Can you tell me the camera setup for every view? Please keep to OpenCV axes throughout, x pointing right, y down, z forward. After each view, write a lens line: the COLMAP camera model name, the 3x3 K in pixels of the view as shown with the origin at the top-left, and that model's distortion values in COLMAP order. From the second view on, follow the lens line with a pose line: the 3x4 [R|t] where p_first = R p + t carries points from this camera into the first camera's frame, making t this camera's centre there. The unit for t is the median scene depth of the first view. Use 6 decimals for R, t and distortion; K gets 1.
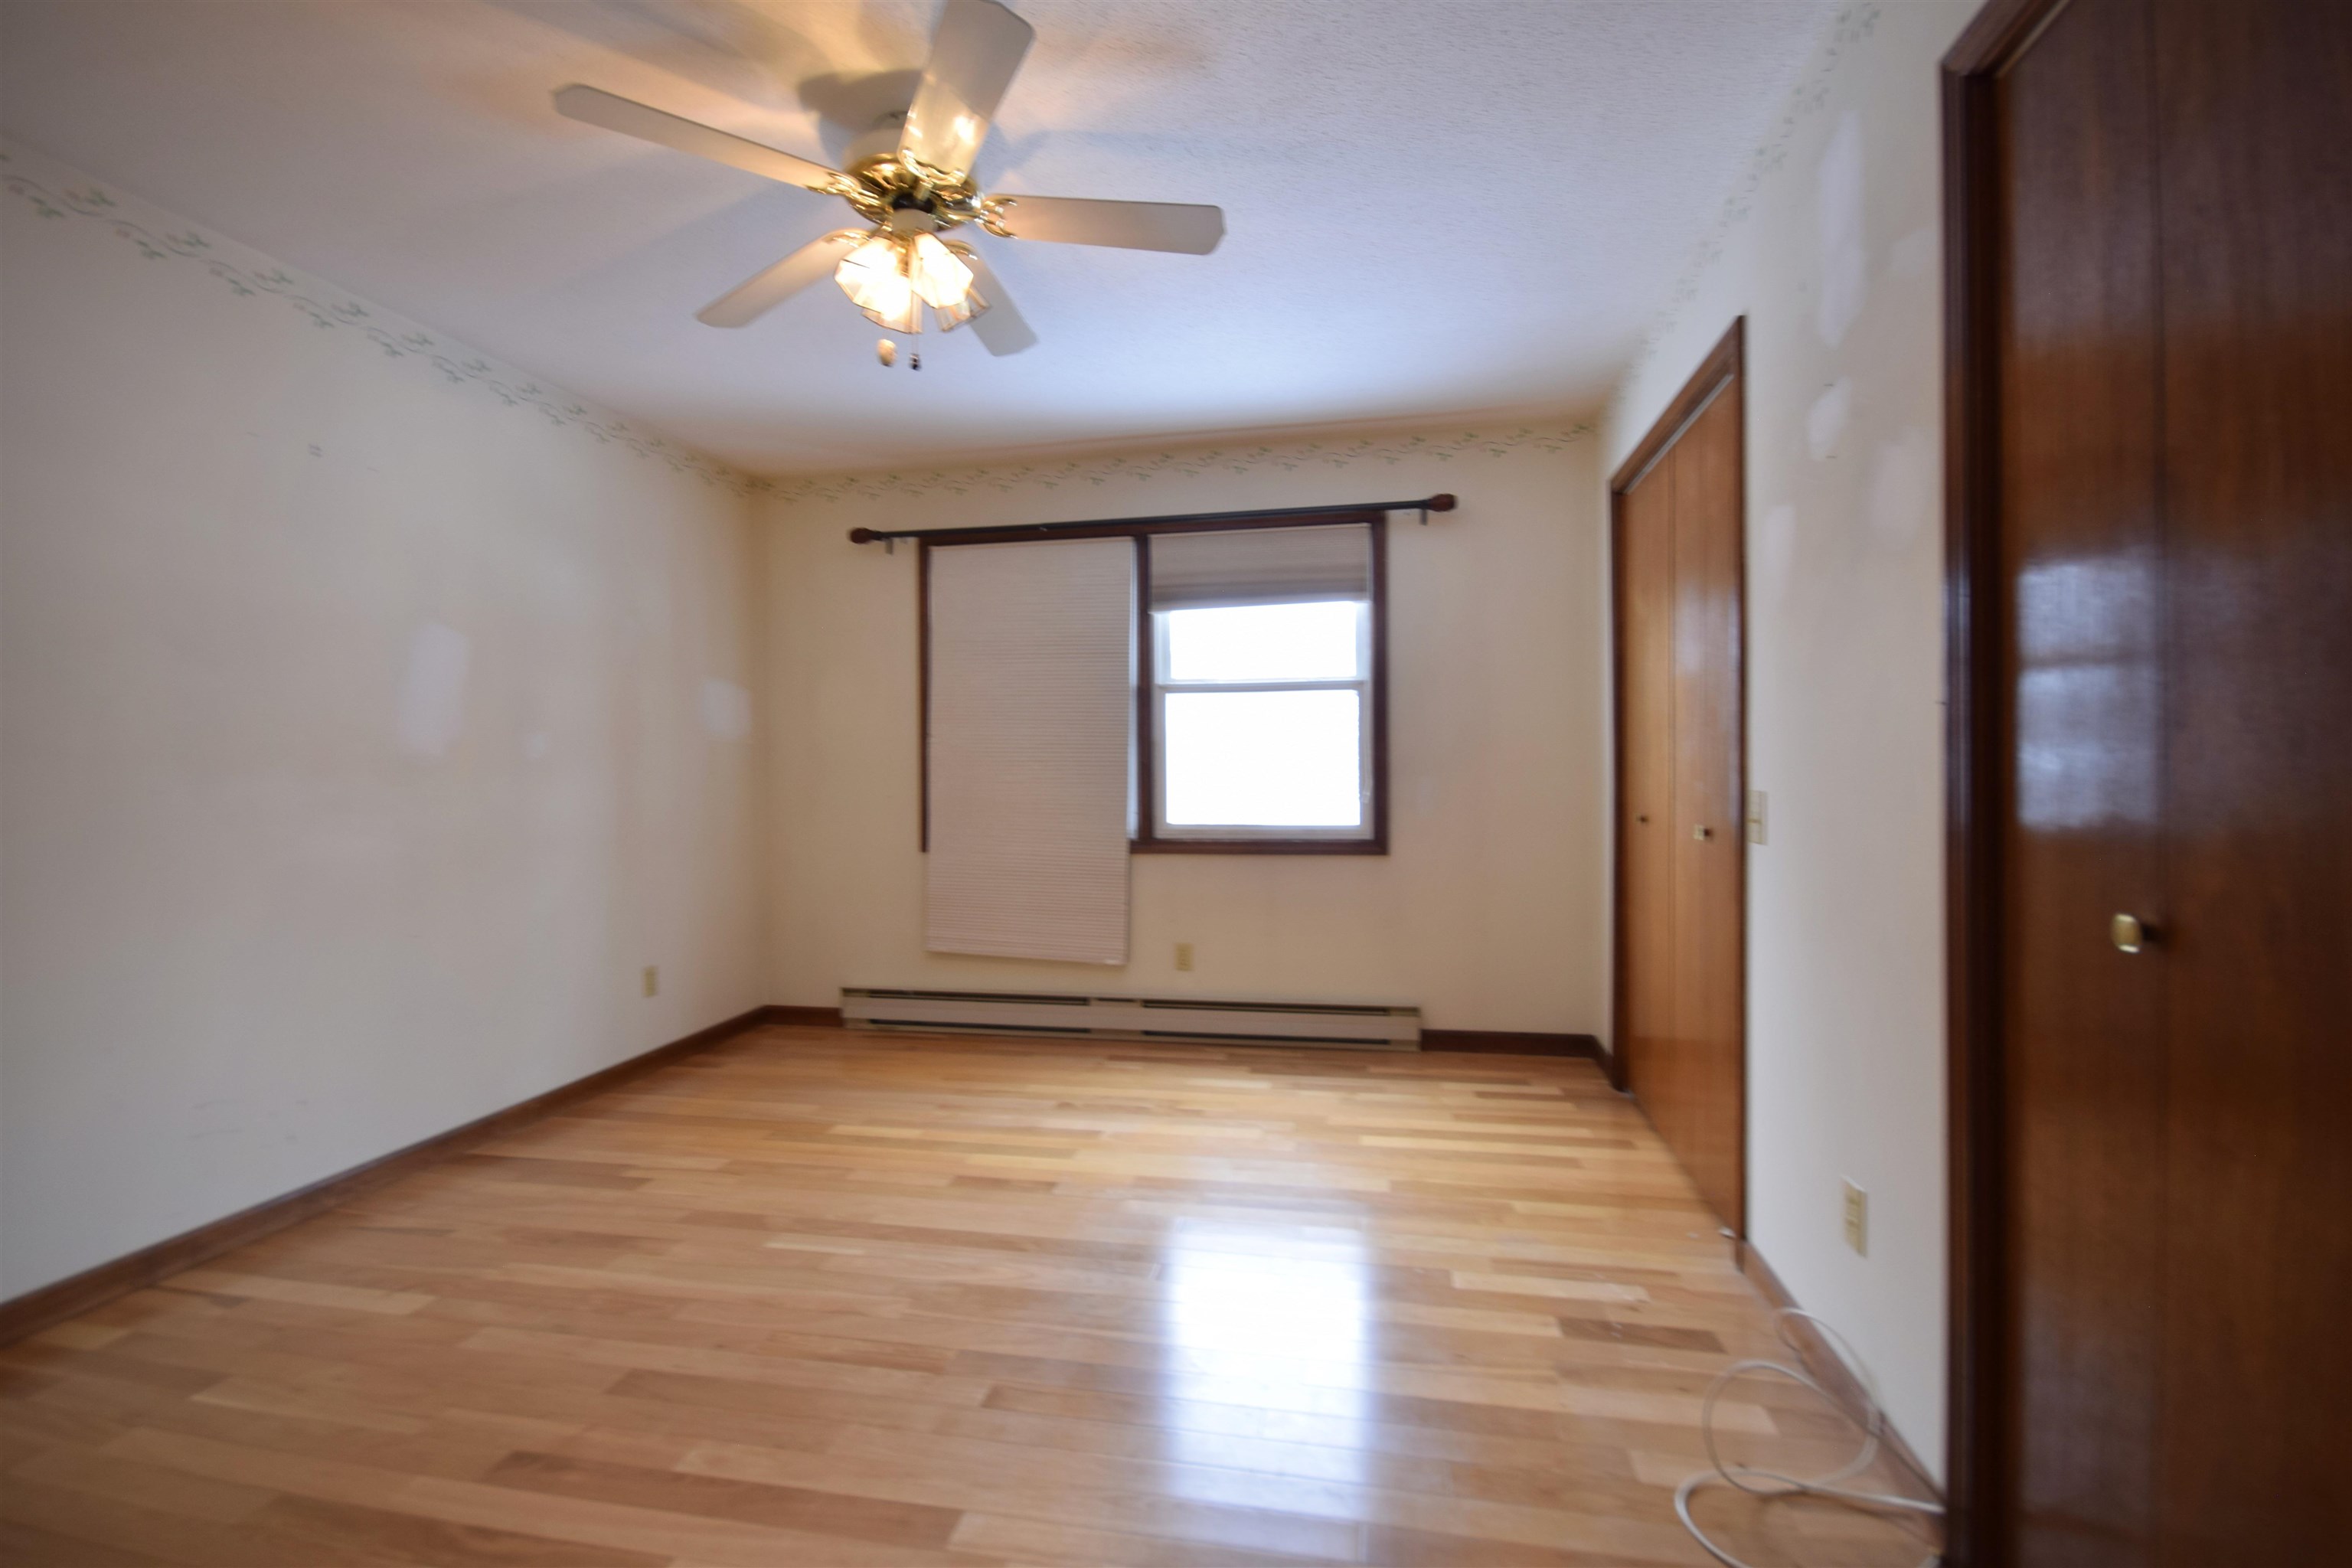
lens RADIAL K [[1026.6, 0, 1176.0], [0, 1026.6, 784.0], [0, 0, 1]] dist [-0.014064, -0.000186]
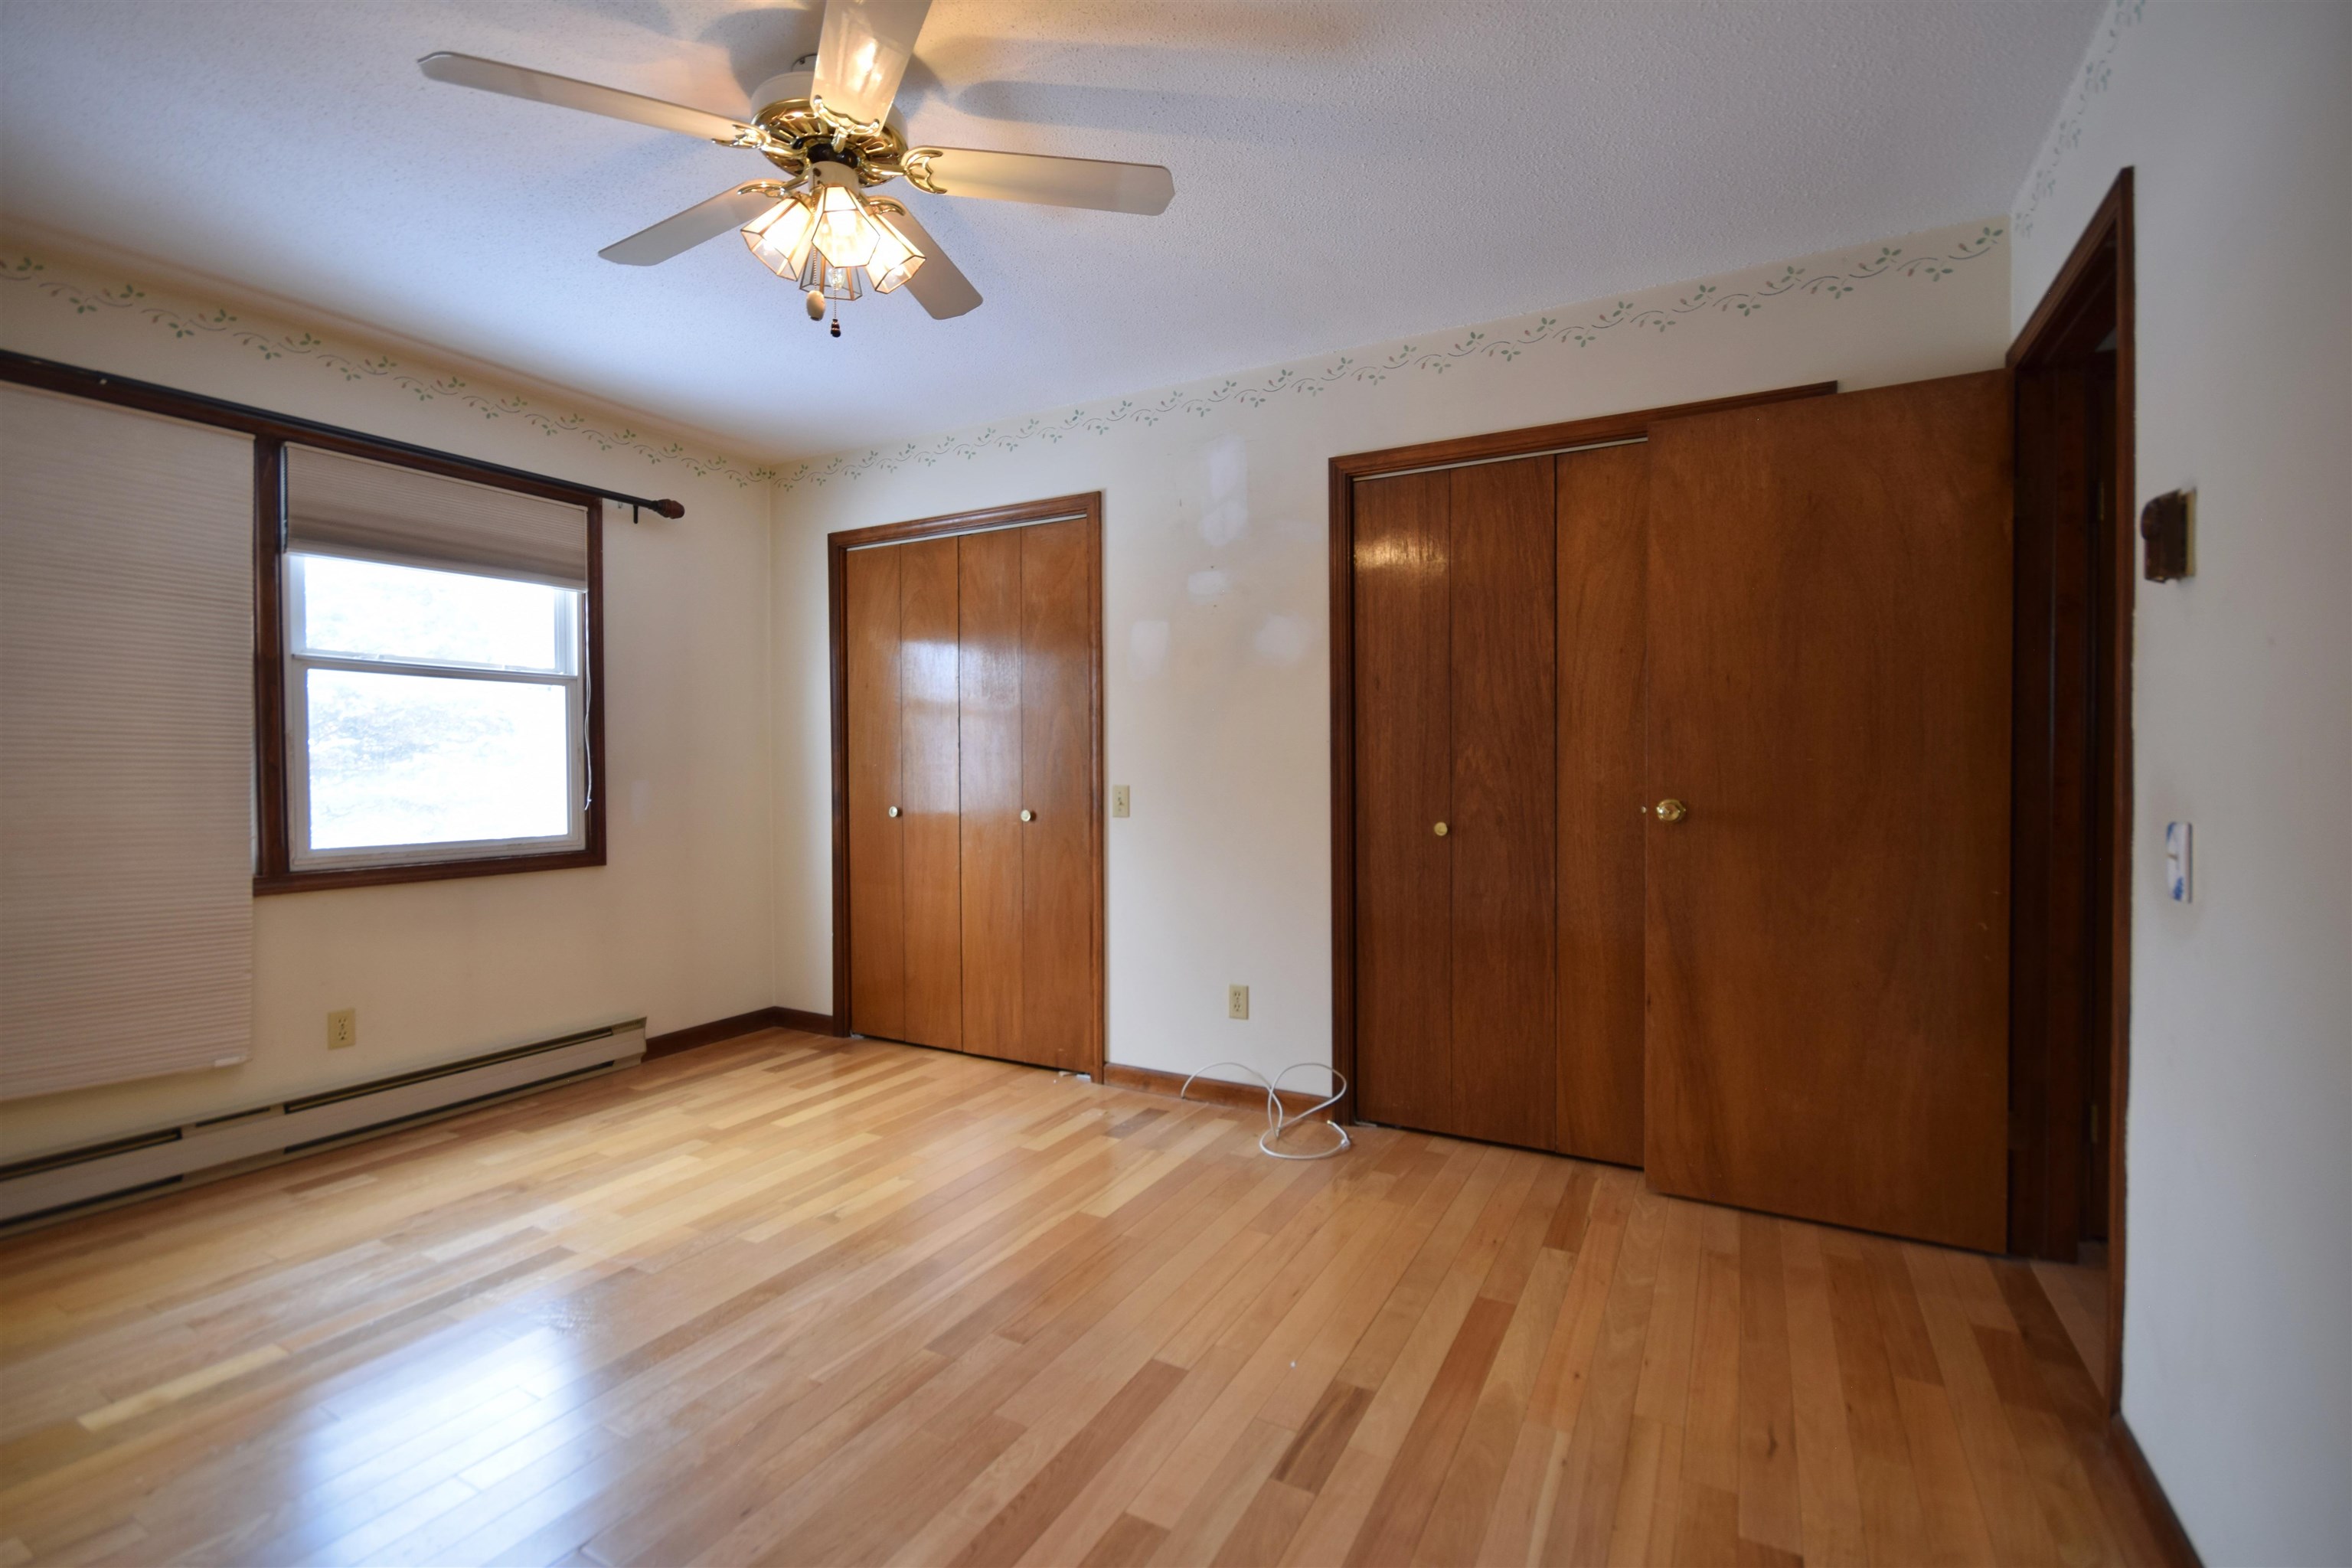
lens RADIAL K [[1026.6, 0, 1176.0], [0, 1026.6, 784.0], [0, 0, 1]] dist [-0.014064, -0.000186]
pose [[0.307897, -0.010286, 0.951364, -0.527639], [0.017374, 0.999836, 0.005187, -0.000437], [-0.951261, 0.014932, 0.308025, 0.217100]]
